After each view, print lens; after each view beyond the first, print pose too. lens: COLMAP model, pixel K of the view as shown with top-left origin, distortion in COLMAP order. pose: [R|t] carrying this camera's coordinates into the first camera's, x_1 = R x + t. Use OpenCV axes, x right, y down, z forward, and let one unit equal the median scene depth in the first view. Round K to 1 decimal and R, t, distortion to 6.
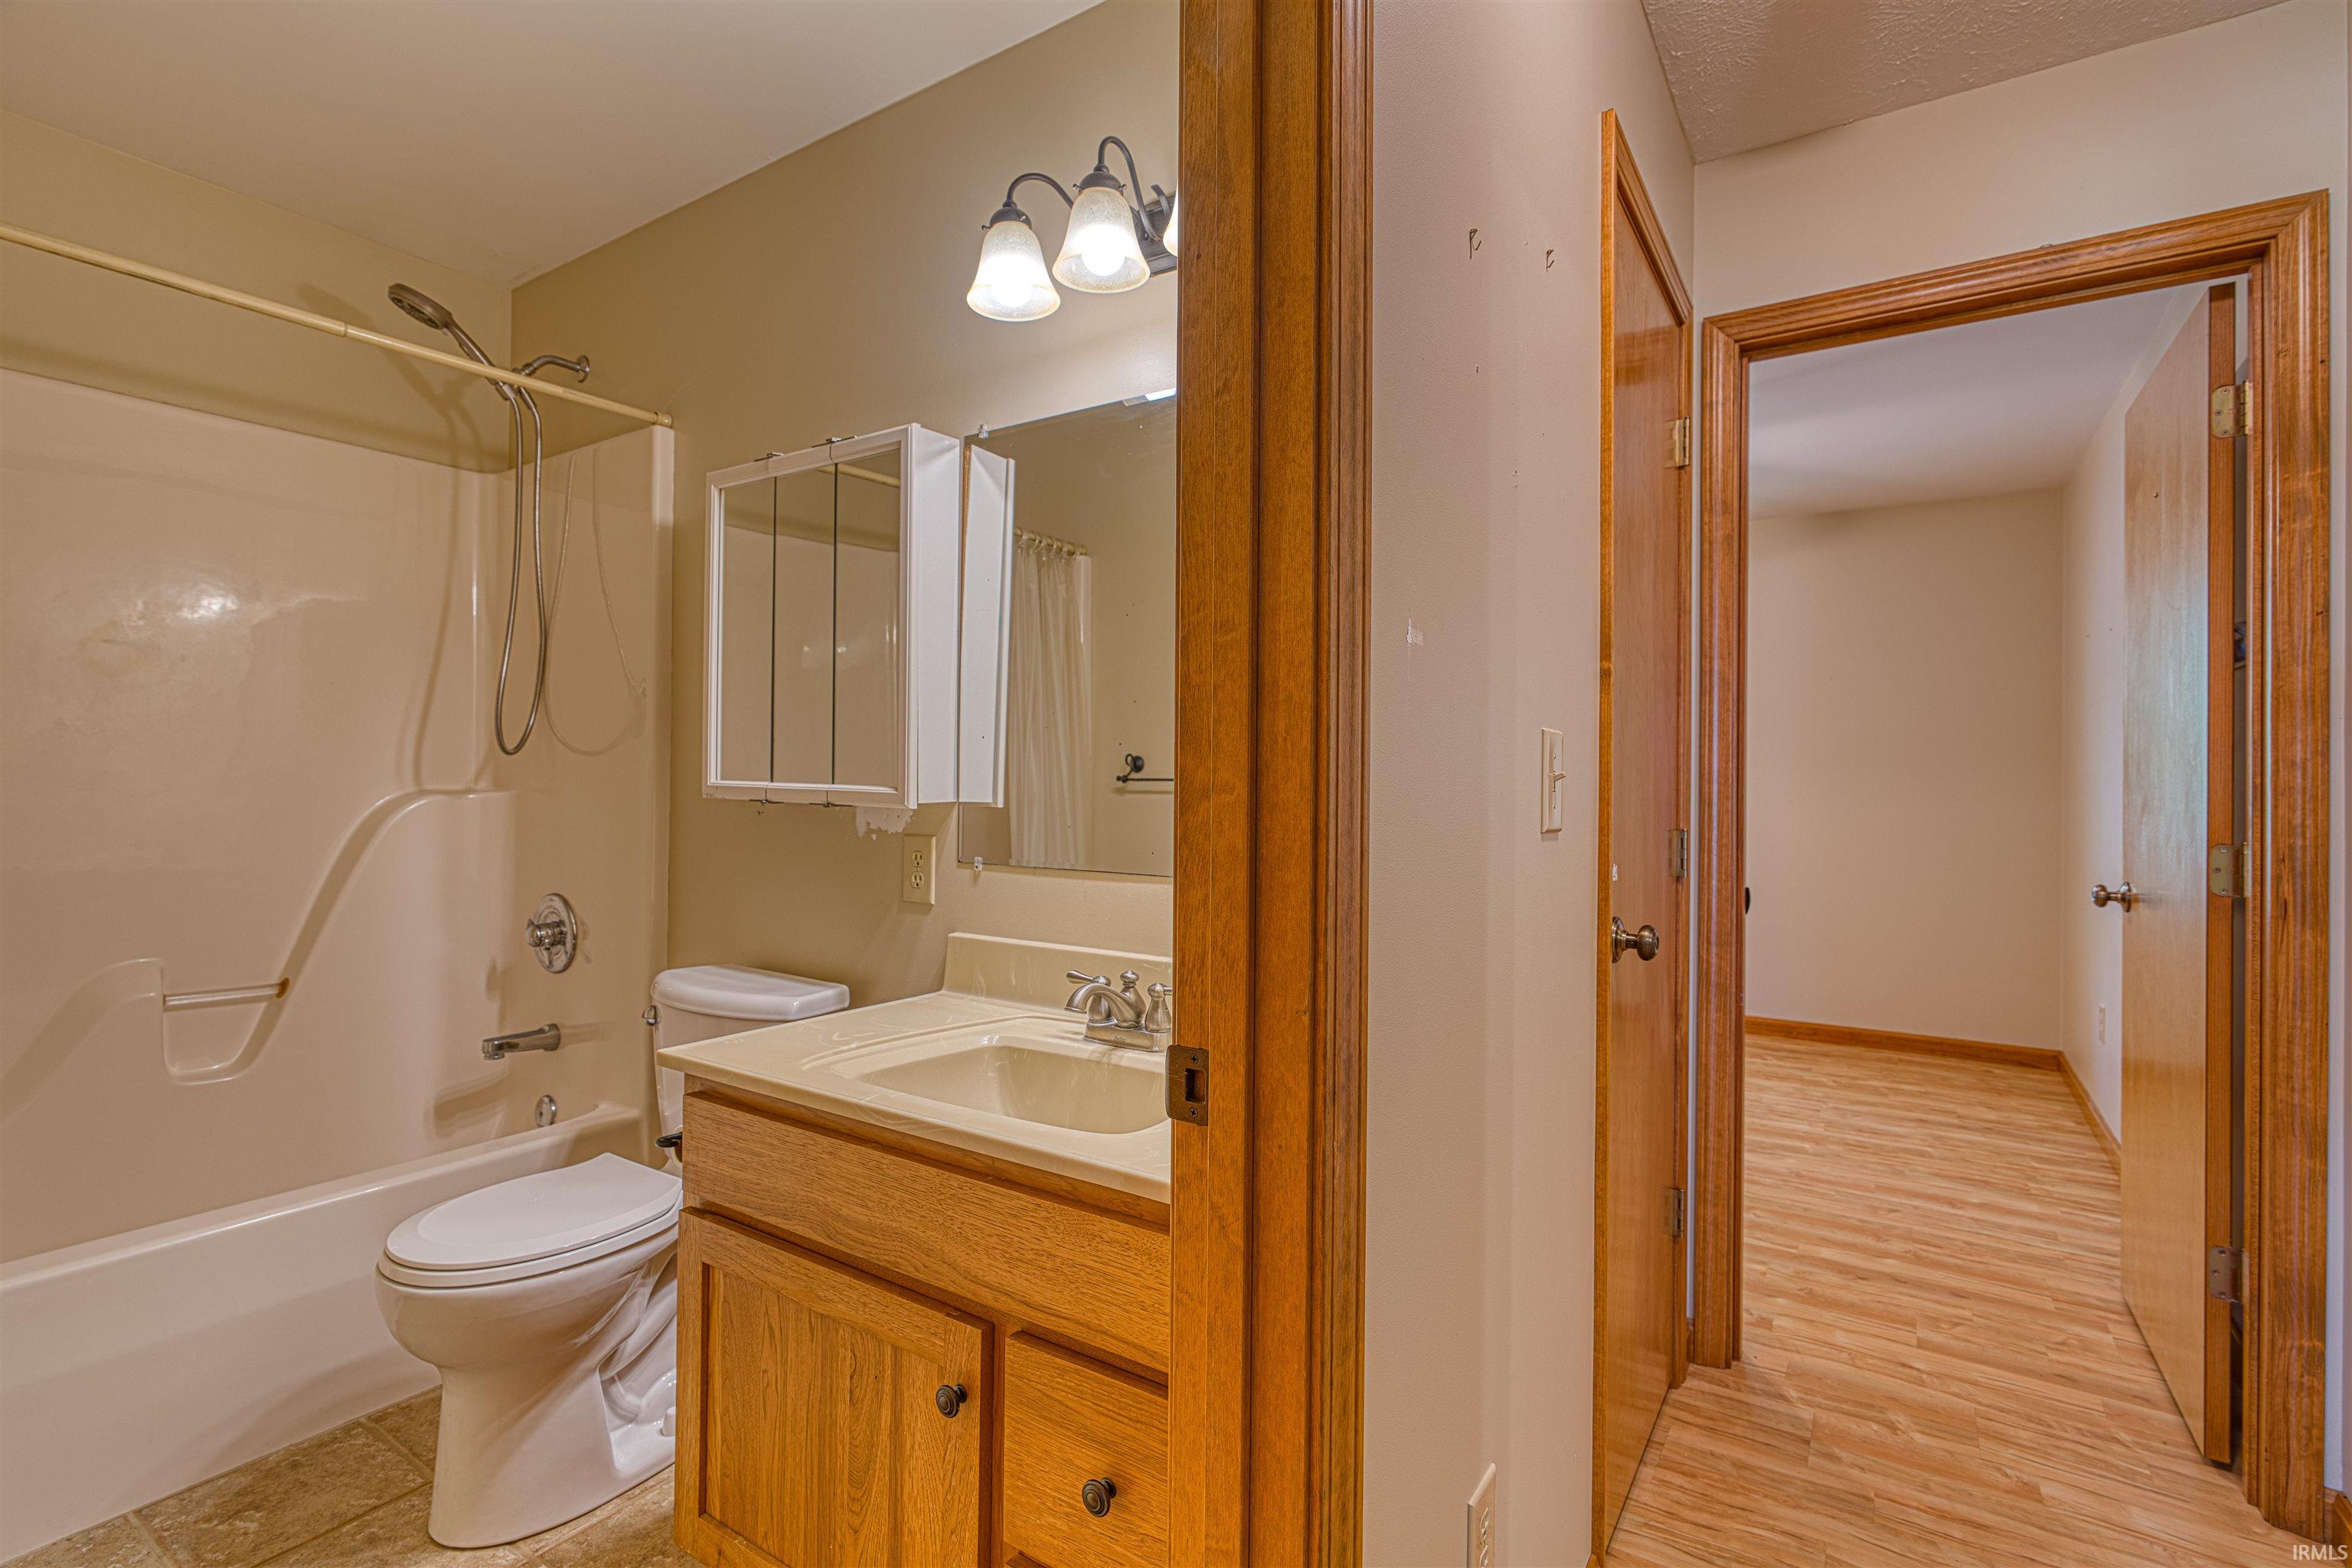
lens RADIAL K [[1089.9, 0, 1174.0], [0, 1089.9, 779.9], [0, 0, 1]] dist [-0.006250, 0.003177]
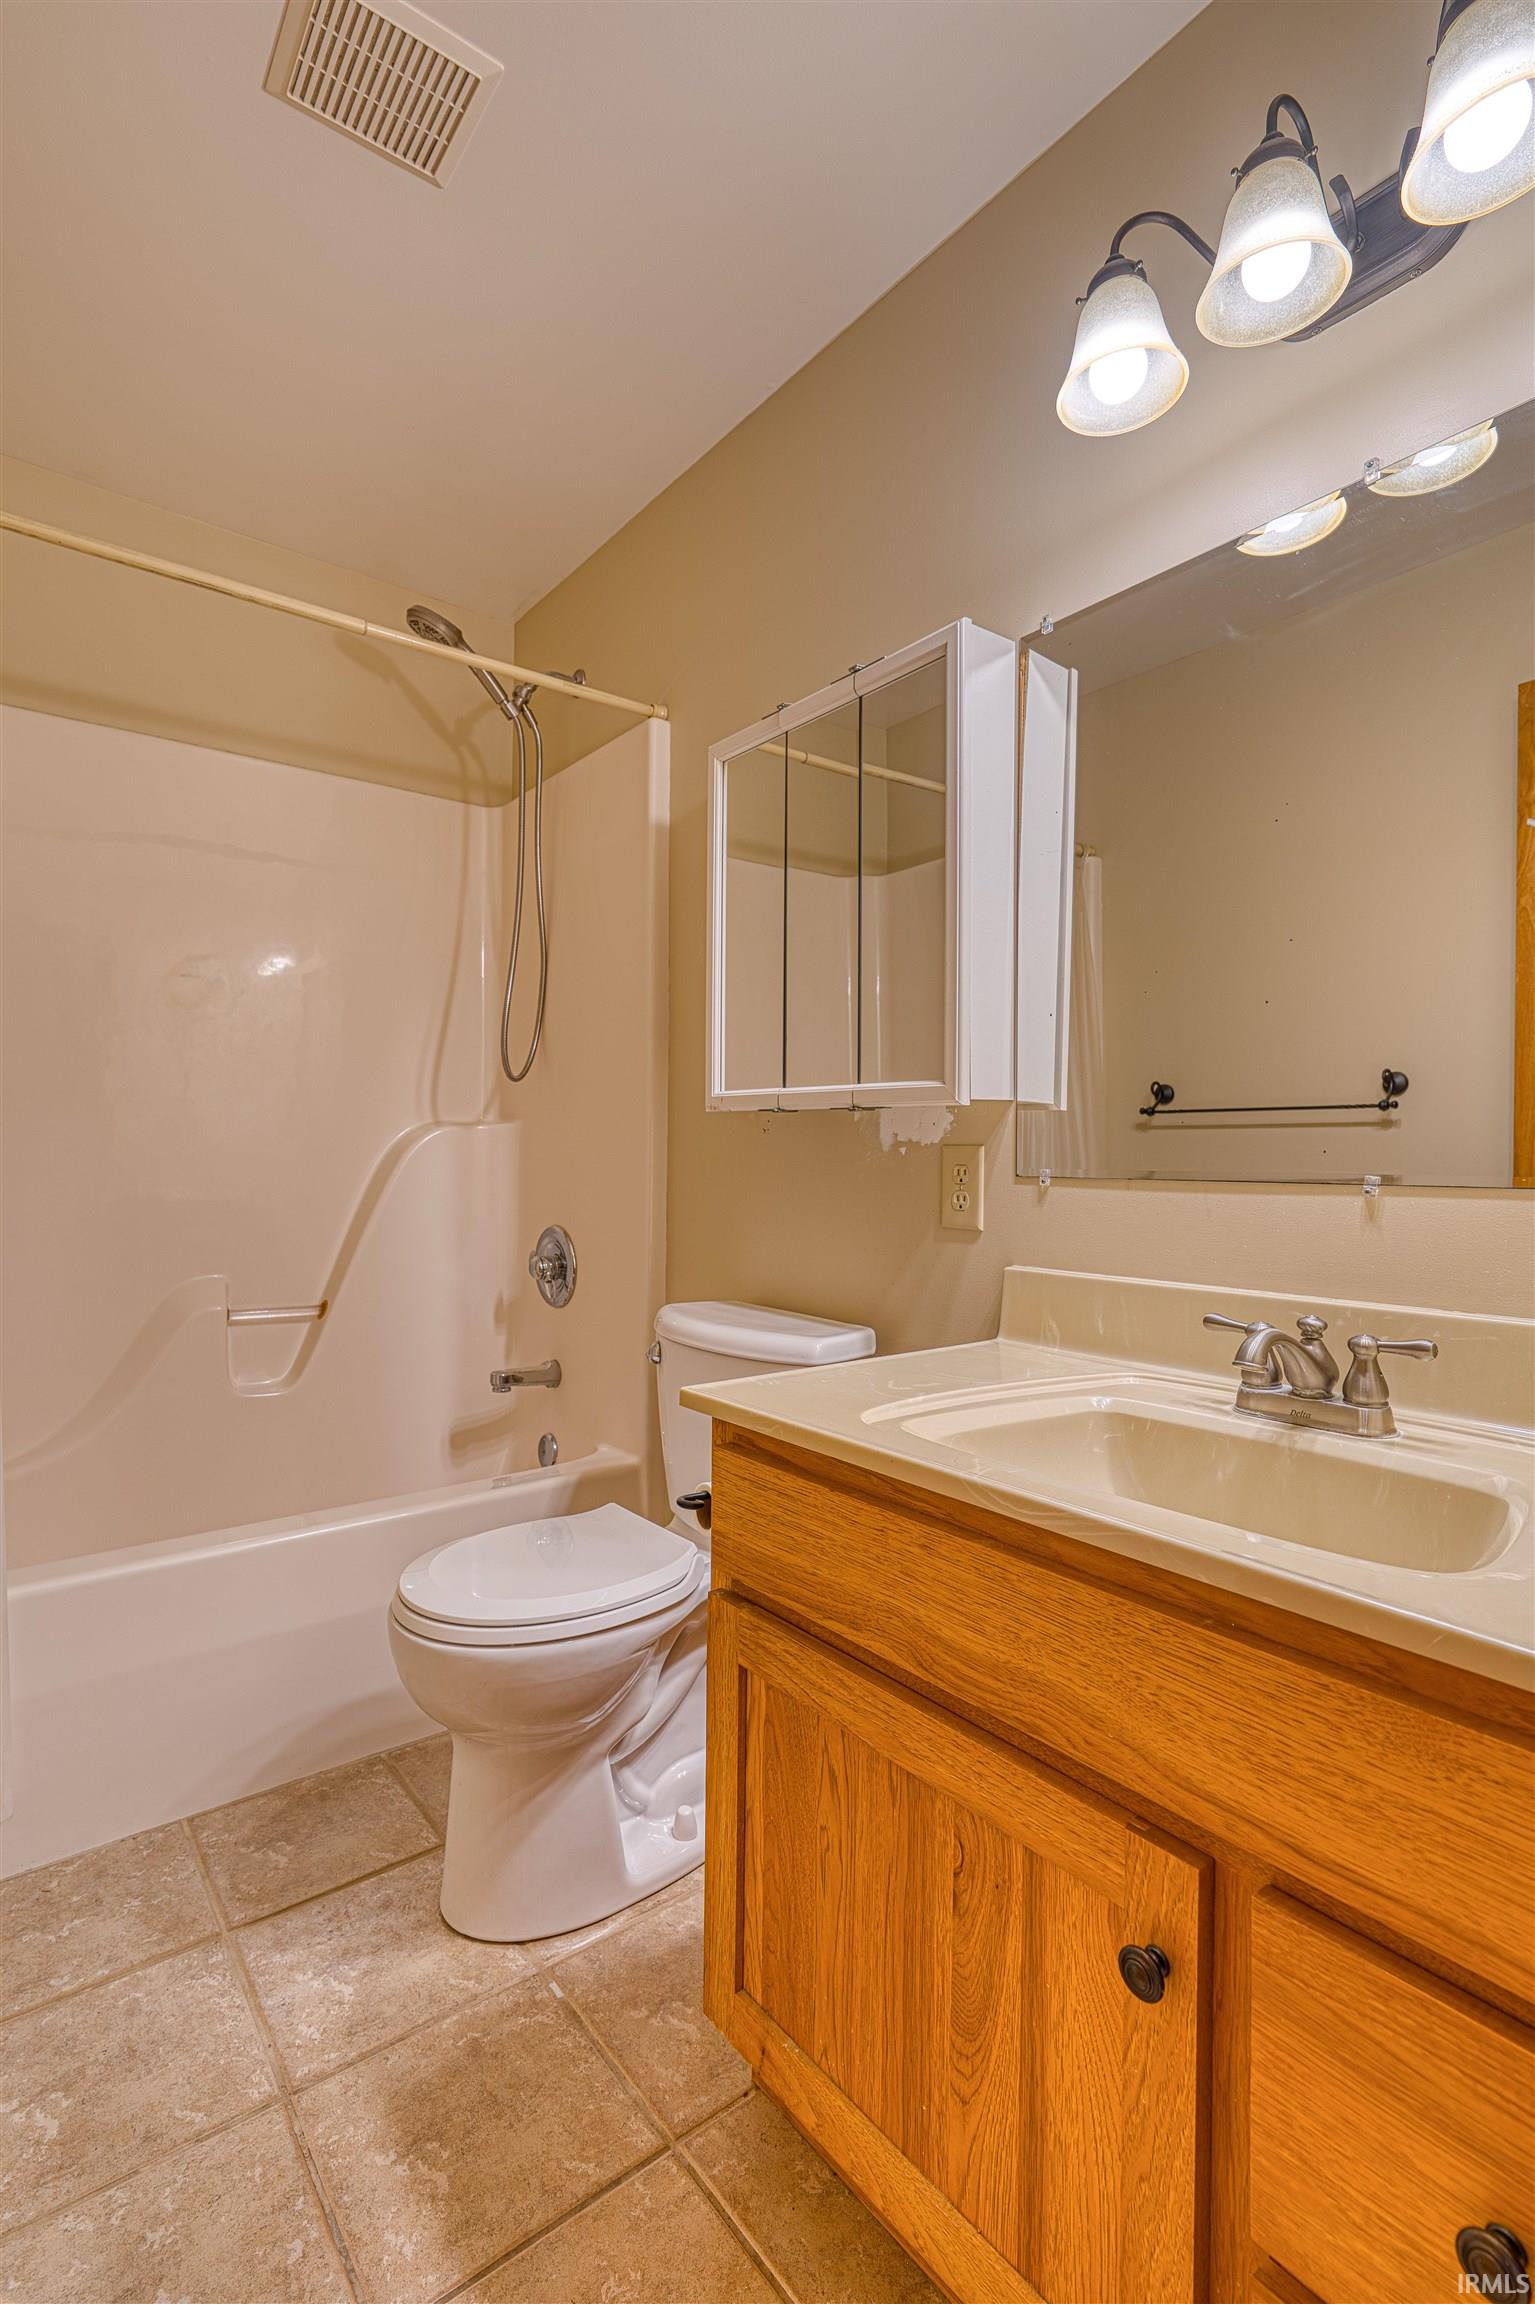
lens RADIAL K [[1067.7, 0, 763.9], [0, 1067.7, 1153.6], [0, 0, 1]] dist [-0.006250, 0.003177]
pose [[0.950264, -0.005185, -0.311402, -0.138819], [0.004241, 0.999984, -0.003709, 0.064795], [0.311417, 0.002204, 0.950271, 0.221229]]
